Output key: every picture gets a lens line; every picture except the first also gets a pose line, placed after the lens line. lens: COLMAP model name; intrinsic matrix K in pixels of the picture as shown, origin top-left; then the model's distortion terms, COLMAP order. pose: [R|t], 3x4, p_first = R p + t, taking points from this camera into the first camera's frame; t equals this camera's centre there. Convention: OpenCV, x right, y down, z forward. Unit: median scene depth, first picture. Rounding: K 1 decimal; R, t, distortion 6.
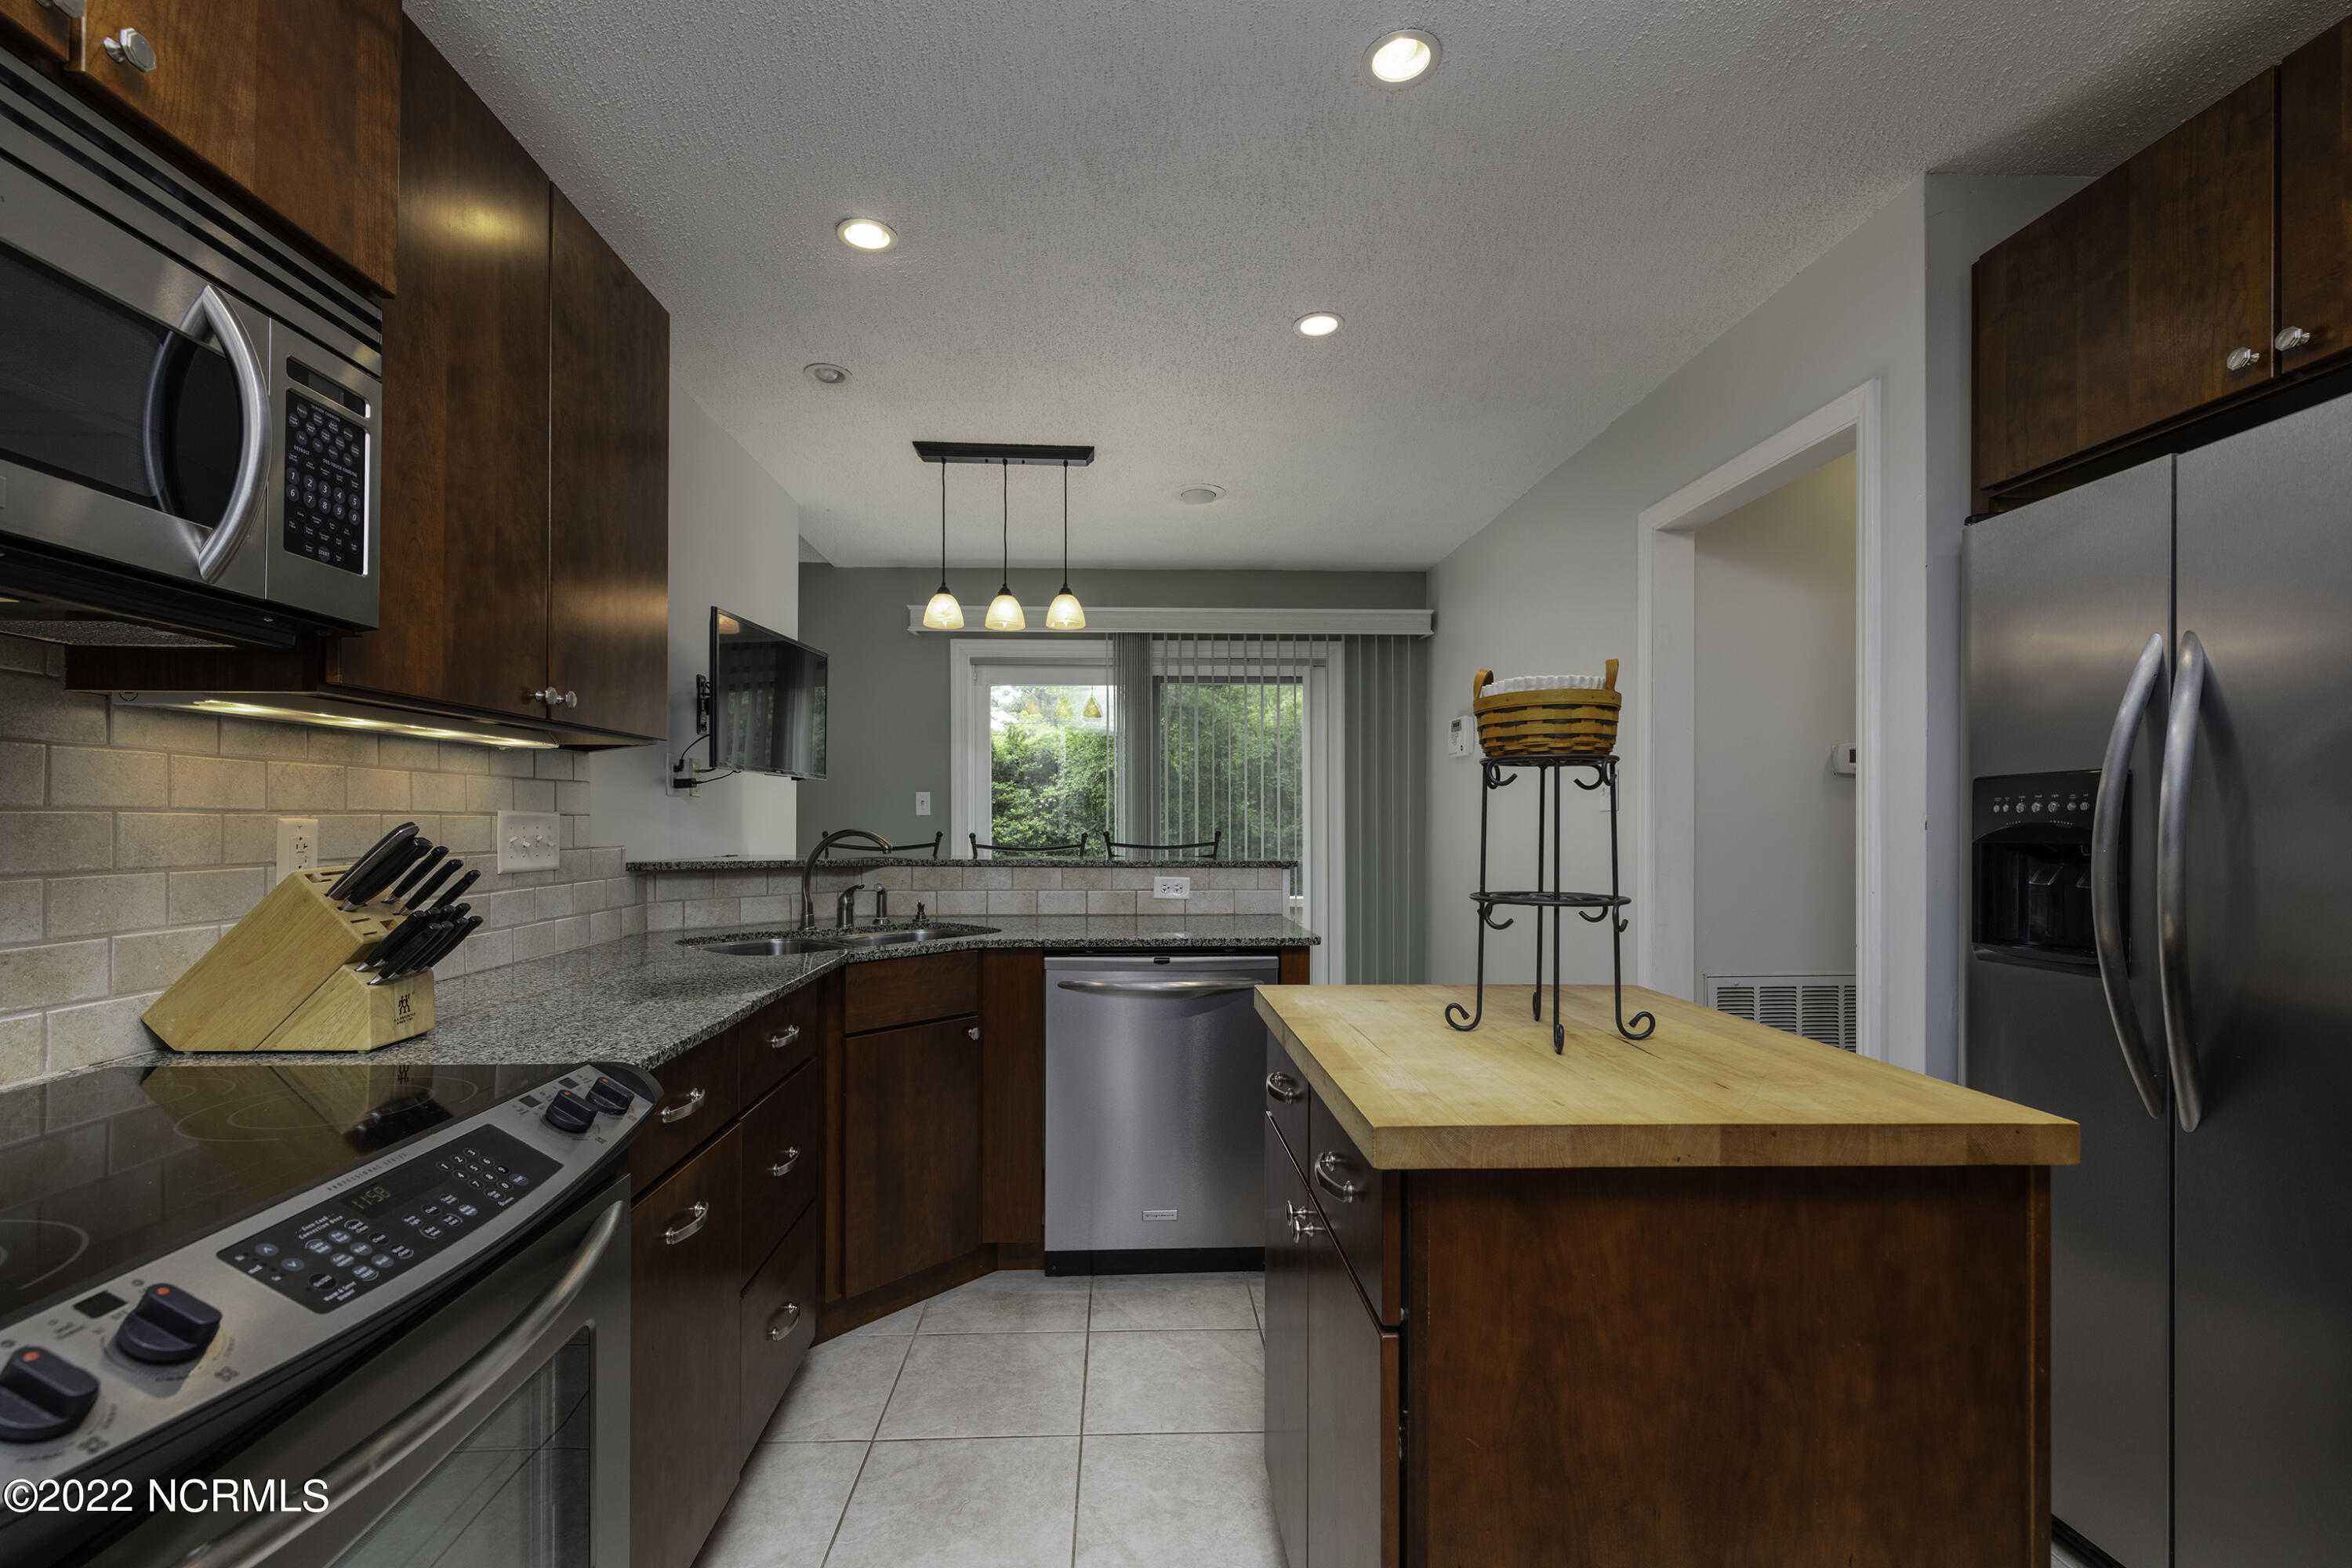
lens RADIAL K [[1021.7, 0, 1166.7], [0, 1021.7, 815.3], [0, 0, 1]] dist [-0.003178, -0.000602]
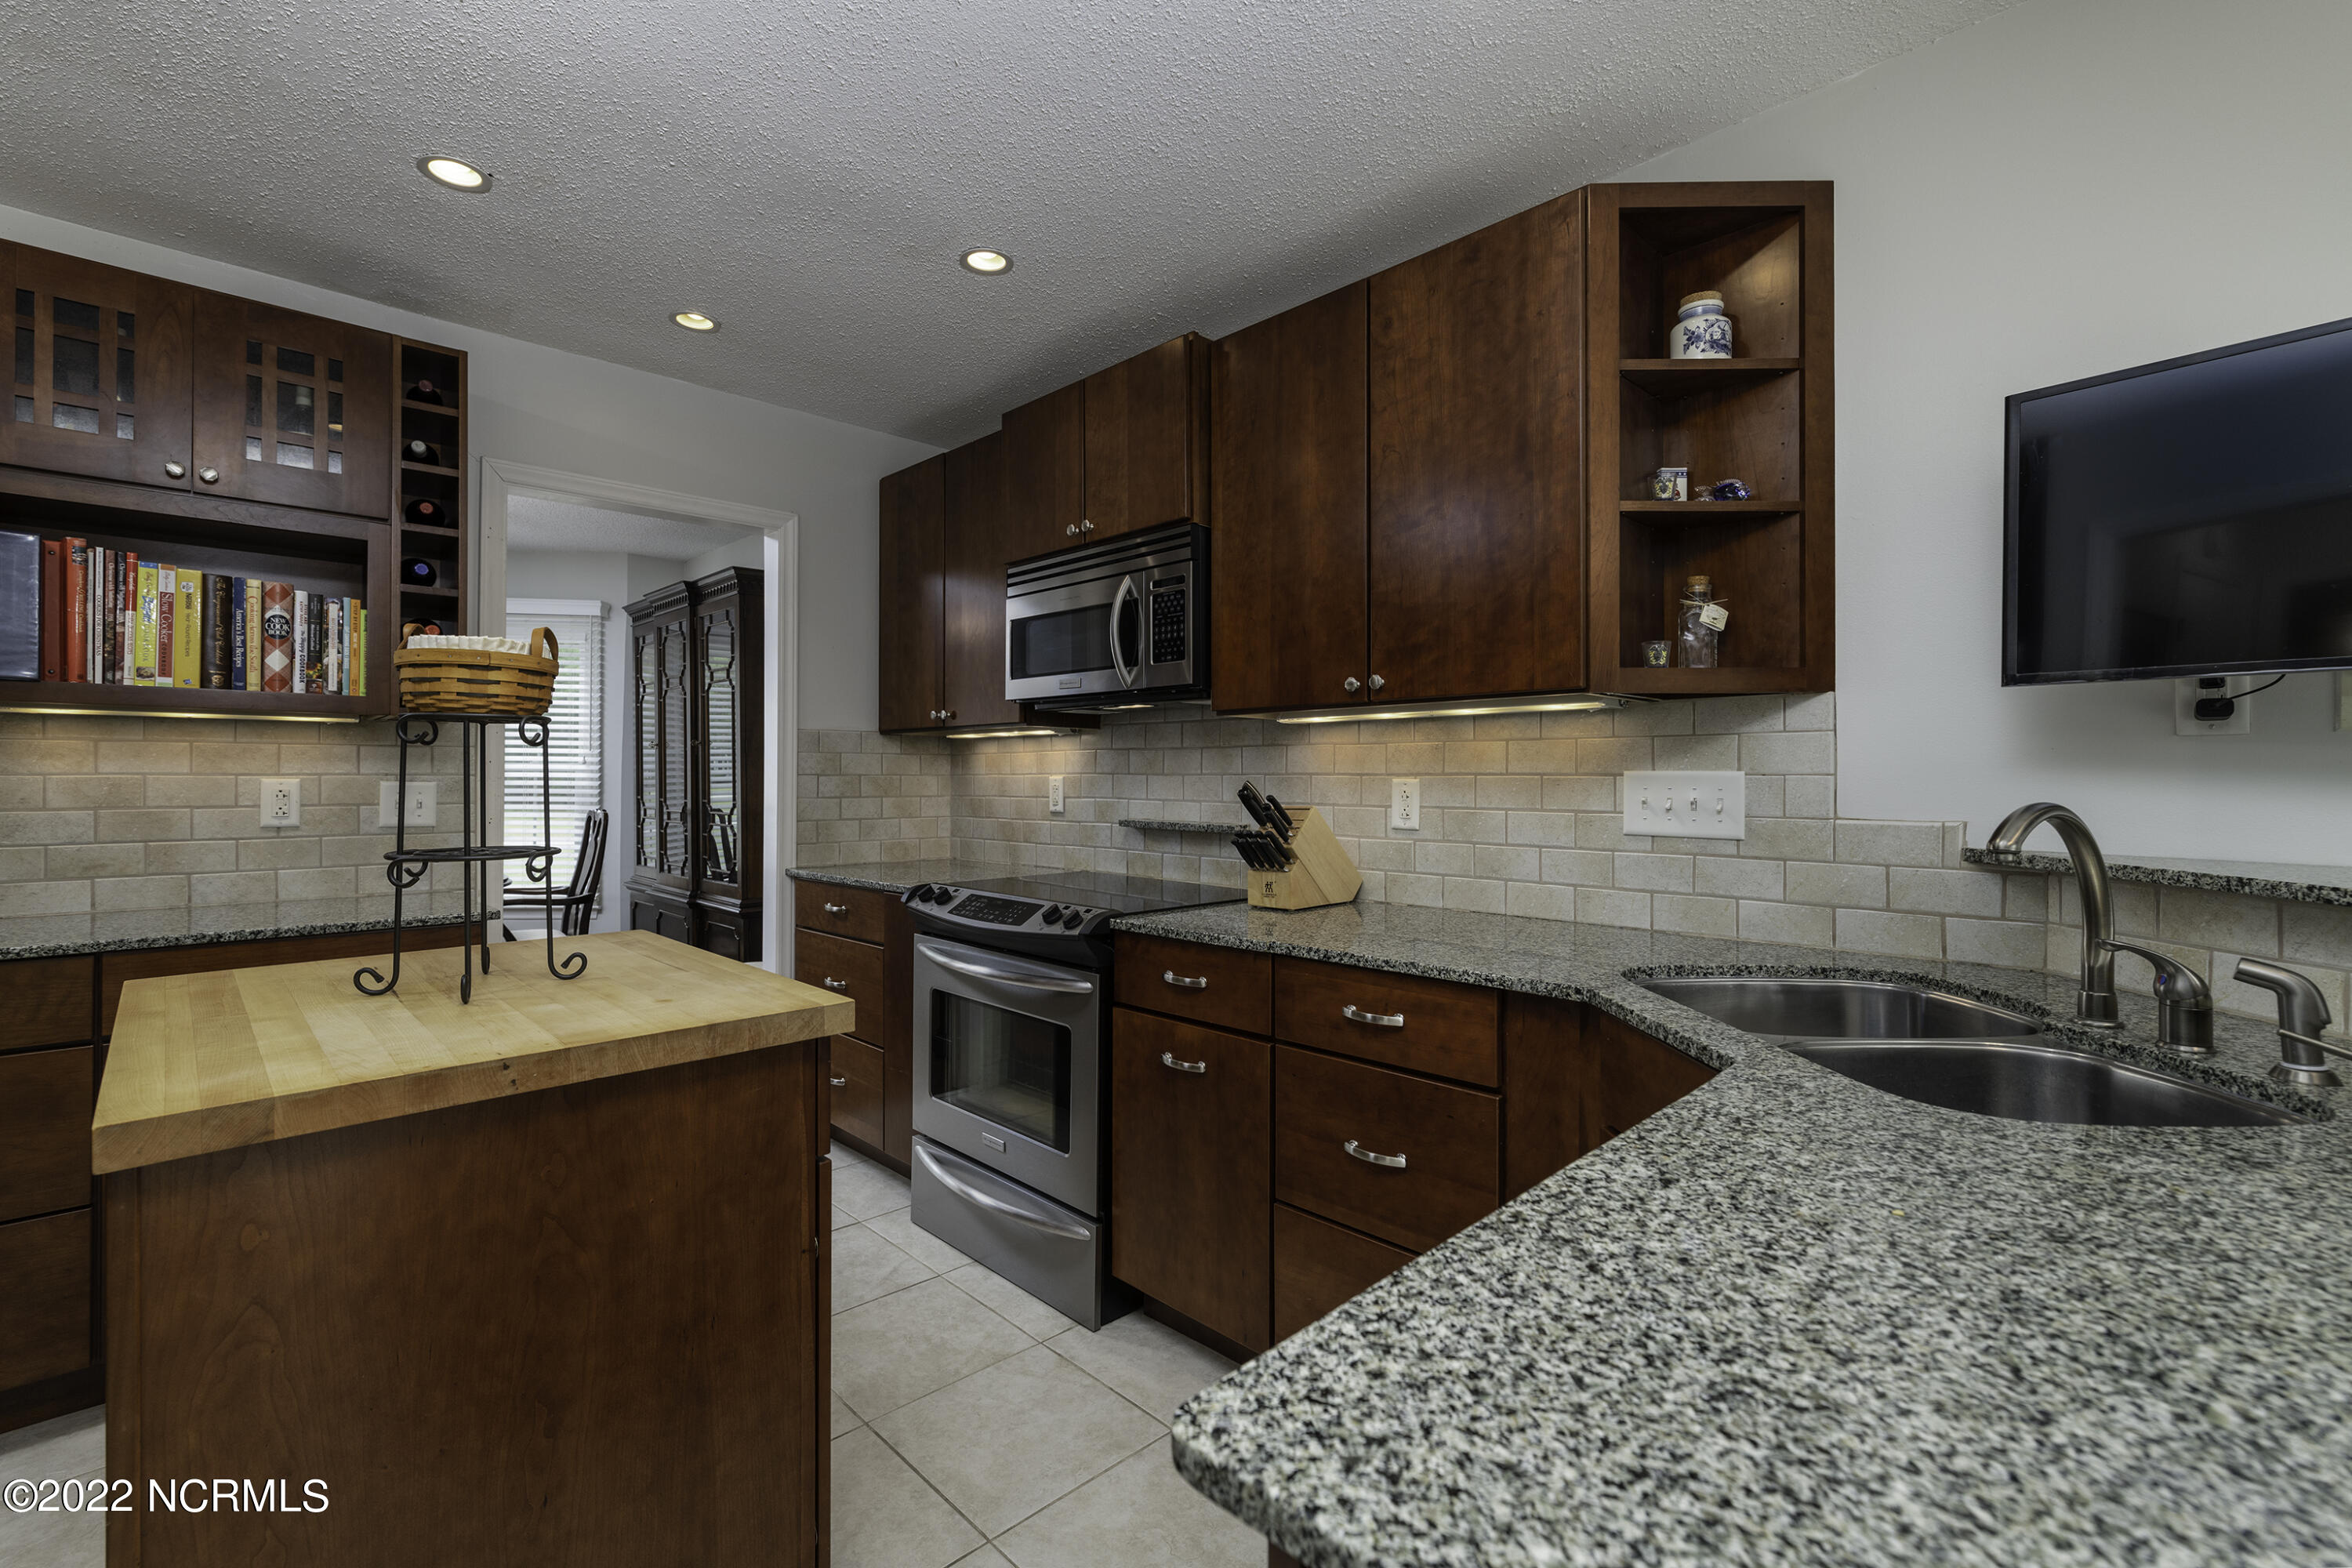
lens RADIAL K [[1015.2, 0, 1168.4], [0, 1015.2, 772.4], [0, 0, 1]] dist [0.000007, -0.000661]
pose [[-0.746753, -0.005016, -0.665082, 0.471989], [0.000825, 0.999964, -0.008468, 0.006462], [0.665101, -0.006872, -0.746722, 1.980403]]
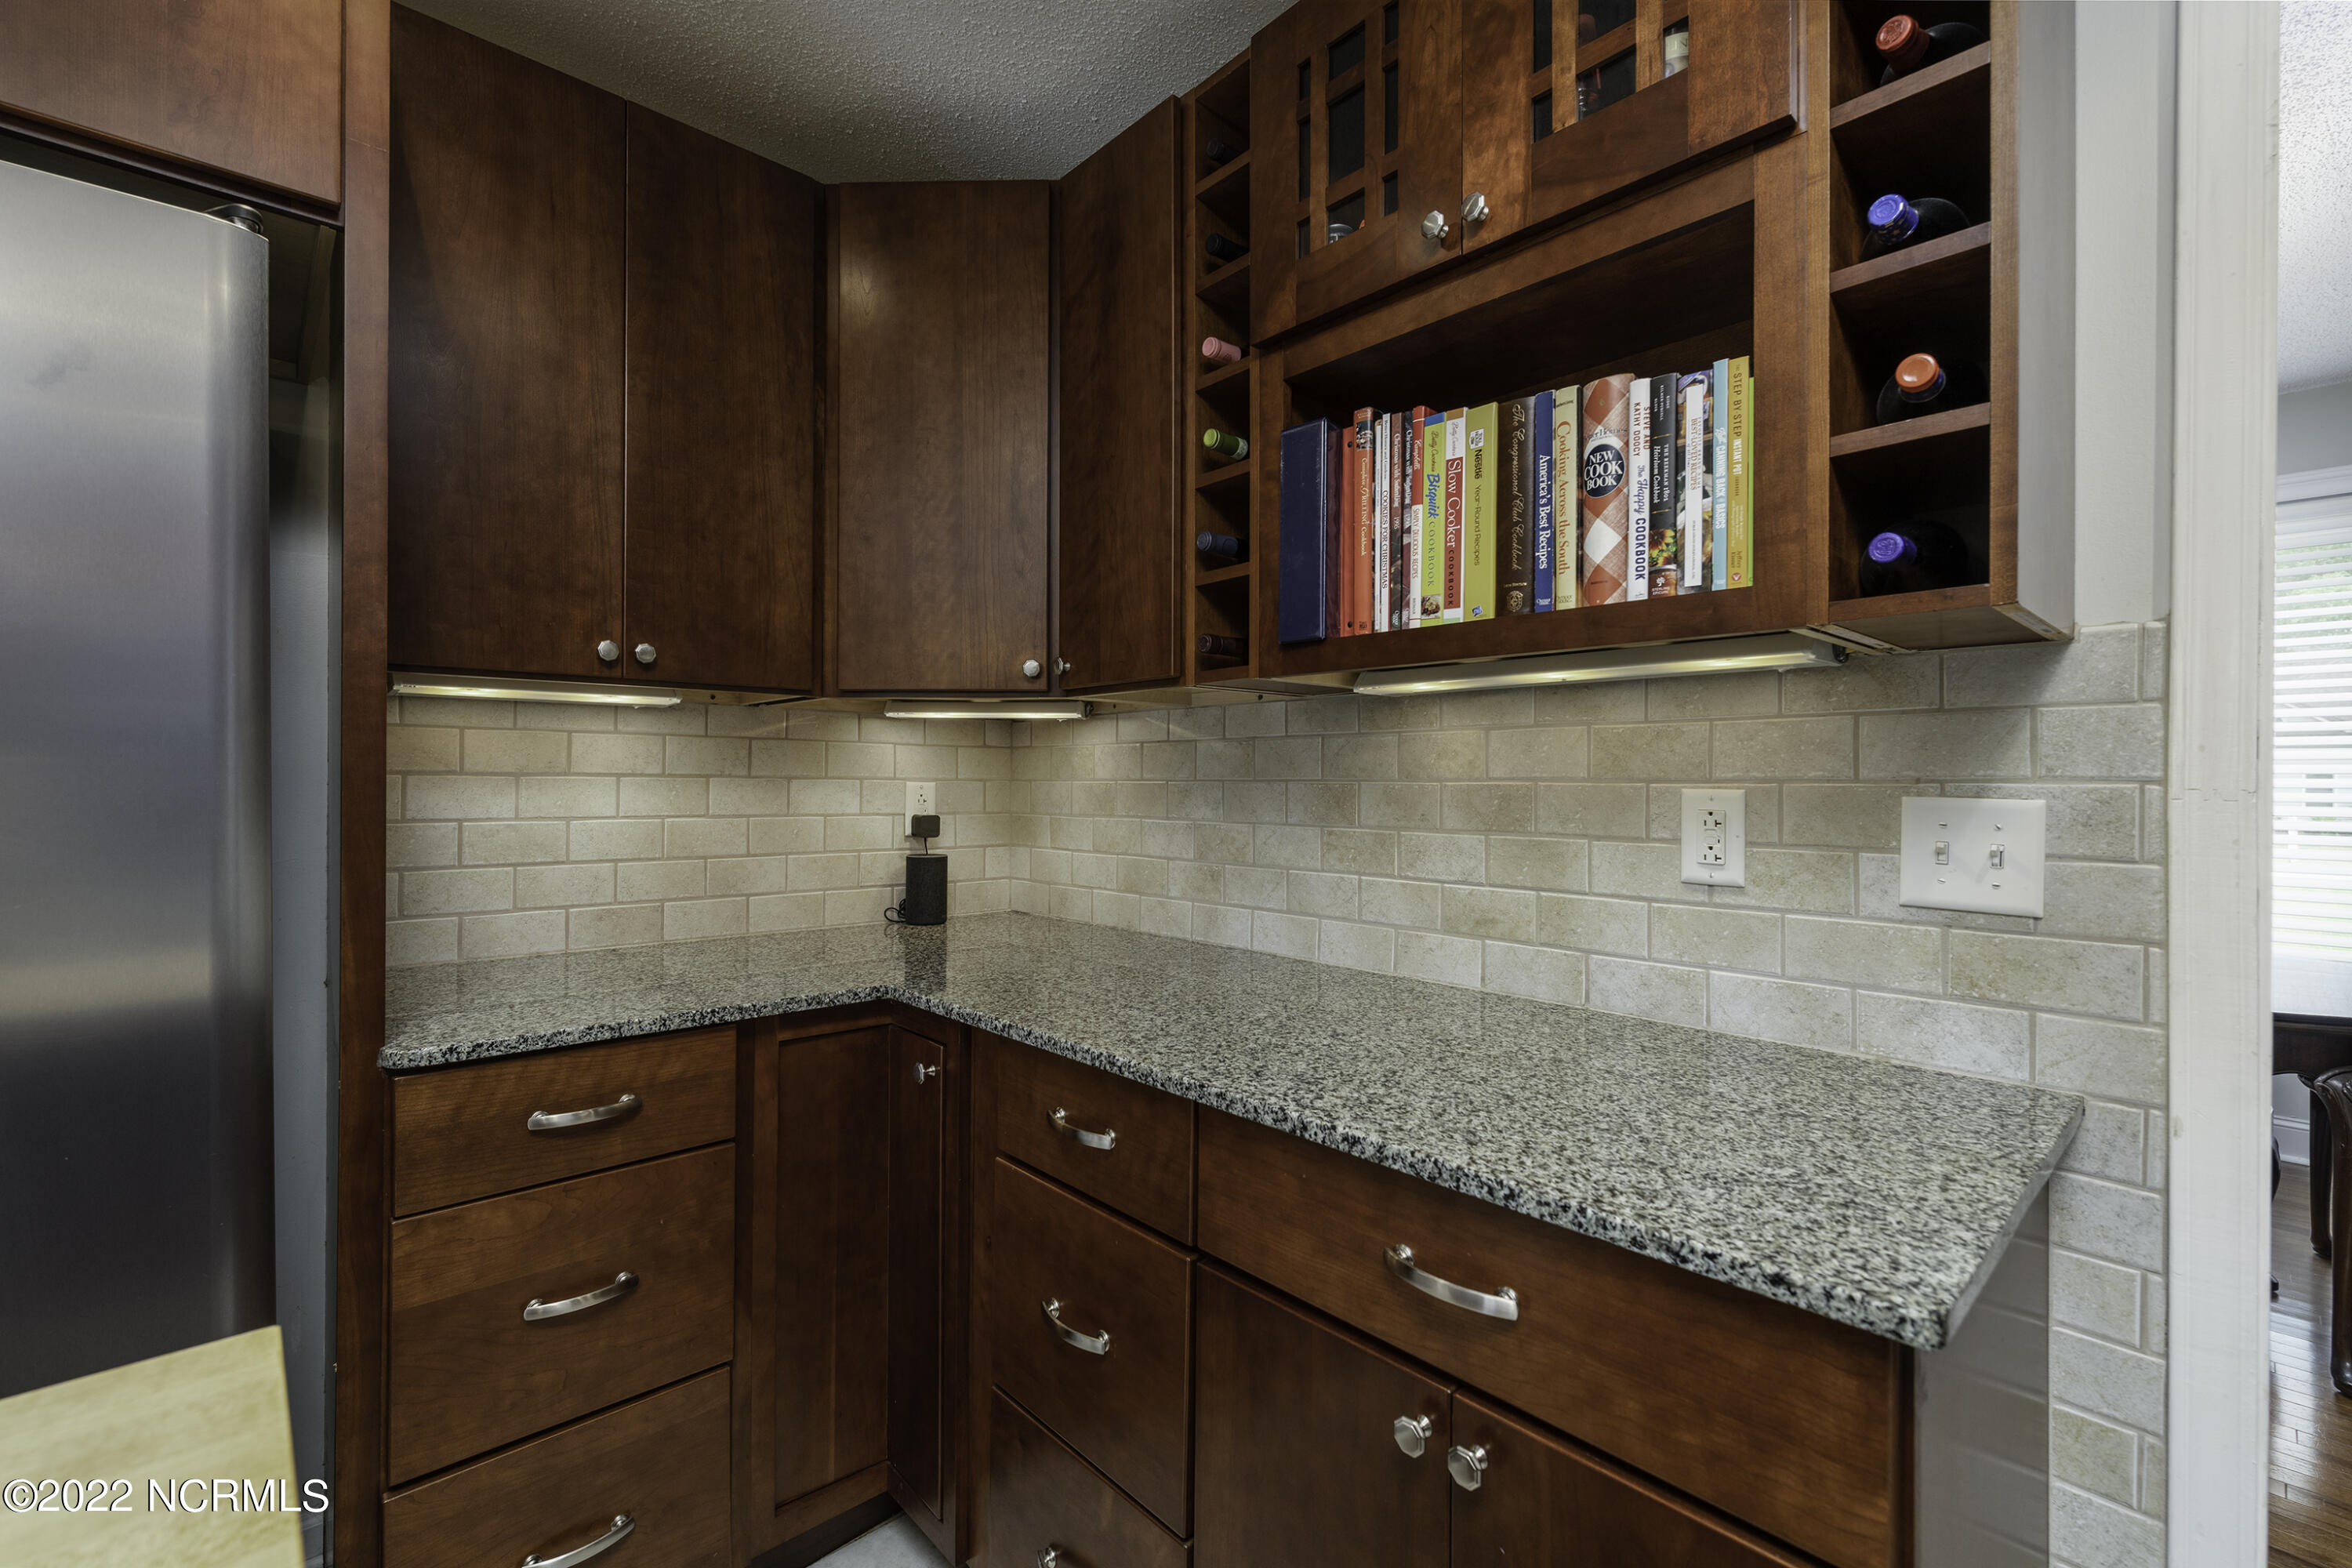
lens RADIAL K [[1015.2, 0, 1168.4], [0, 1015.2, 772.4], [0, 0, 1]] dist [0.000007, -0.000661]
pose [[-0.636159, 0.003217, 0.771551, 0.092353], [-0.007663, 0.999916, -0.010487, 0.000802], [-0.771520, -0.012583, -0.636081, 0.651313]]
